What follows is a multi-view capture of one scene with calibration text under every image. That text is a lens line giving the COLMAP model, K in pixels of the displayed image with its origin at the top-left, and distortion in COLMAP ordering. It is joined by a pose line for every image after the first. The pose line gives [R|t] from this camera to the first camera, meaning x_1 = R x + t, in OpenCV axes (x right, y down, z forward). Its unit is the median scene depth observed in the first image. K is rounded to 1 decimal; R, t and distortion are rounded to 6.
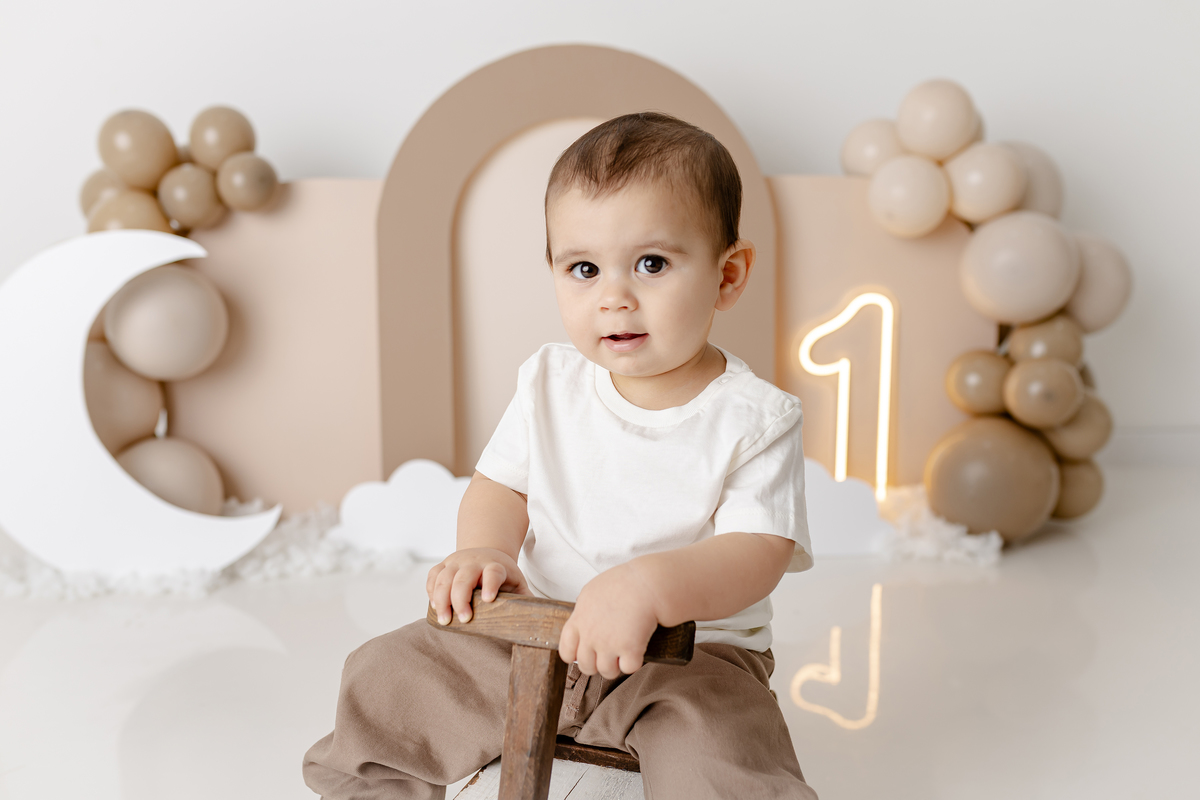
lens RADIAL K [[1147.9, 0, 605.3], [0, 1147.9, 404.3], [0, 0, 1]] dist [-0.009135, 0.000000]
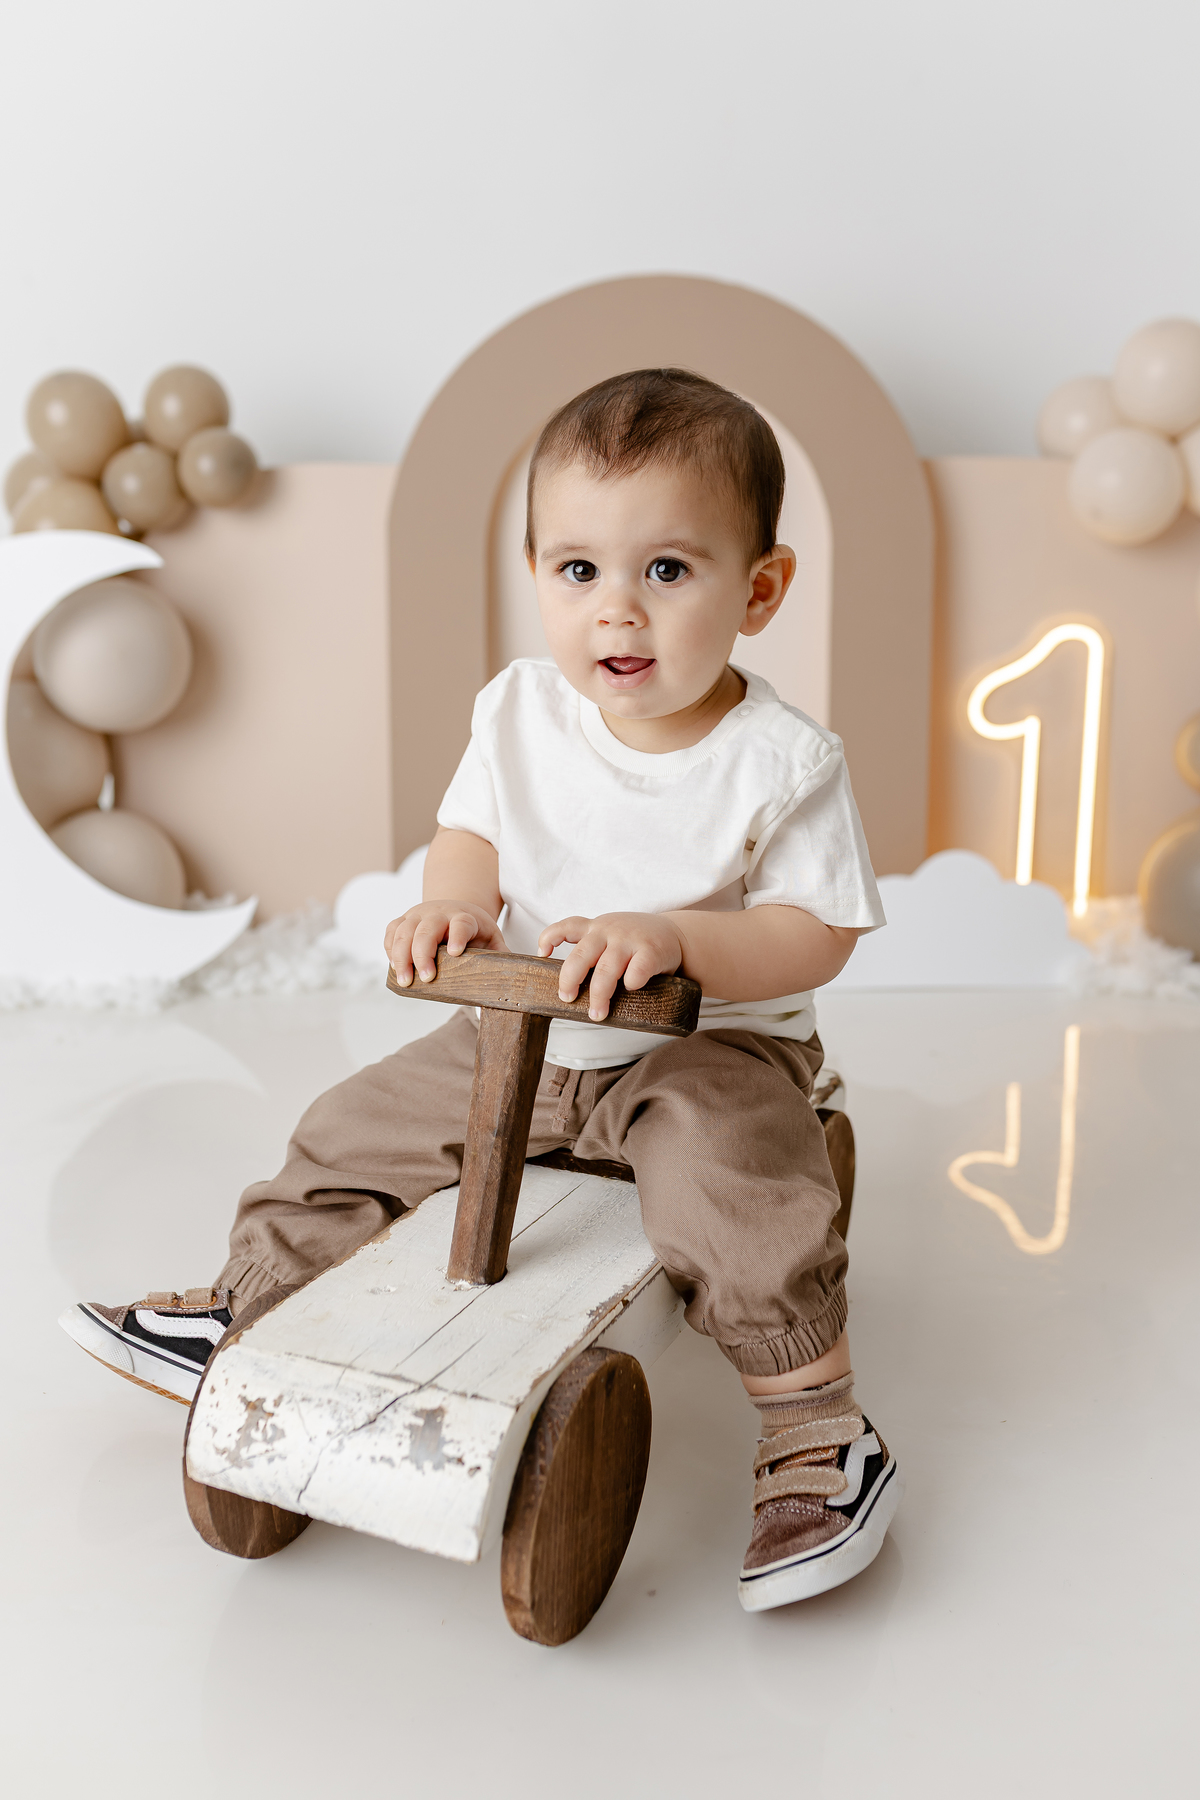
lens RADIAL K [[1721.9, 0, 596.1], [0, 1721.9, 888.8], [0, 0, 1]] dist [-0.009135, 0.000000]
pose [[0.994790, 0.021983, -0.099548, 0.050664], [-0.017262, 0.998696, 0.048035, 0.022071], [0.100474, -0.046067, 0.993873, -0.102659]]
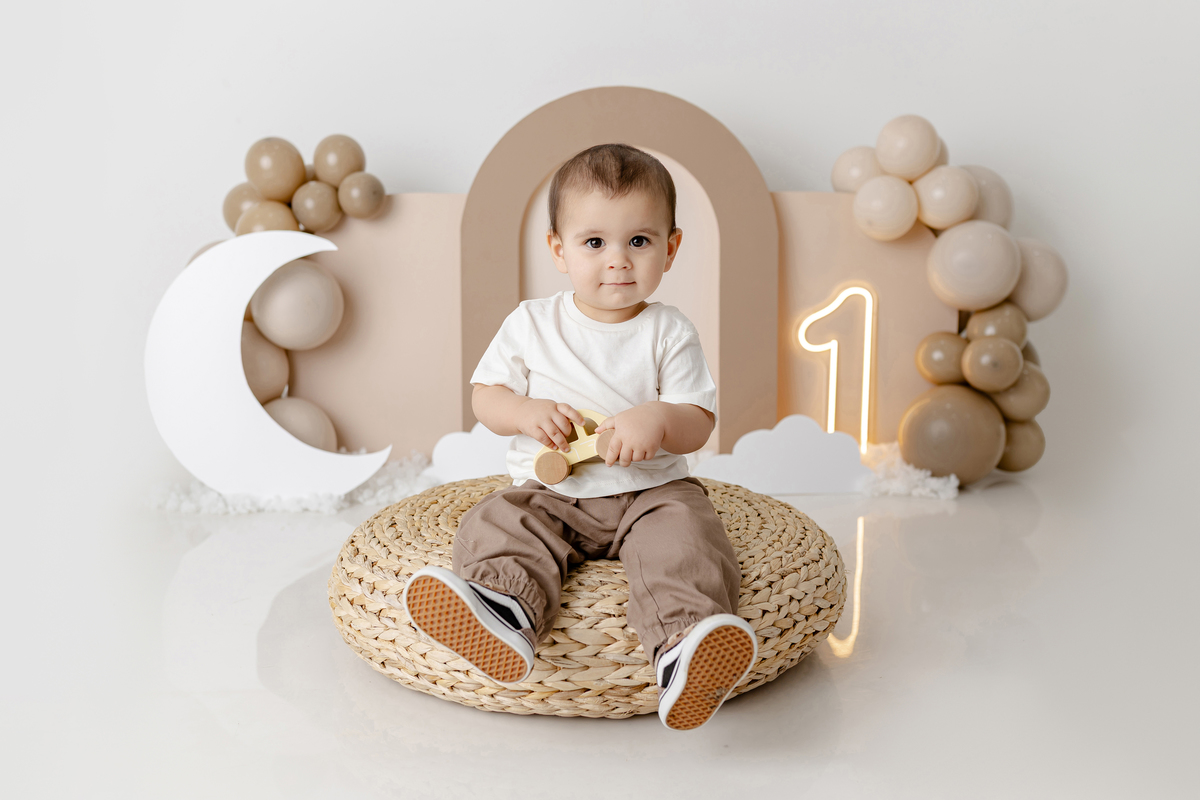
lens RADIAL K [[1147.9, 0, 582.1], [0, 1147.9, 420.9], [0, 0, 1]] dist [-0.009135, 0.000000]
pose [[0.999824, 0.005983, -0.017771, -0.043965], [-0.006198, 0.999908, -0.012068, 0.069601], [0.017697, 0.012177, 0.999769, -0.259749]]
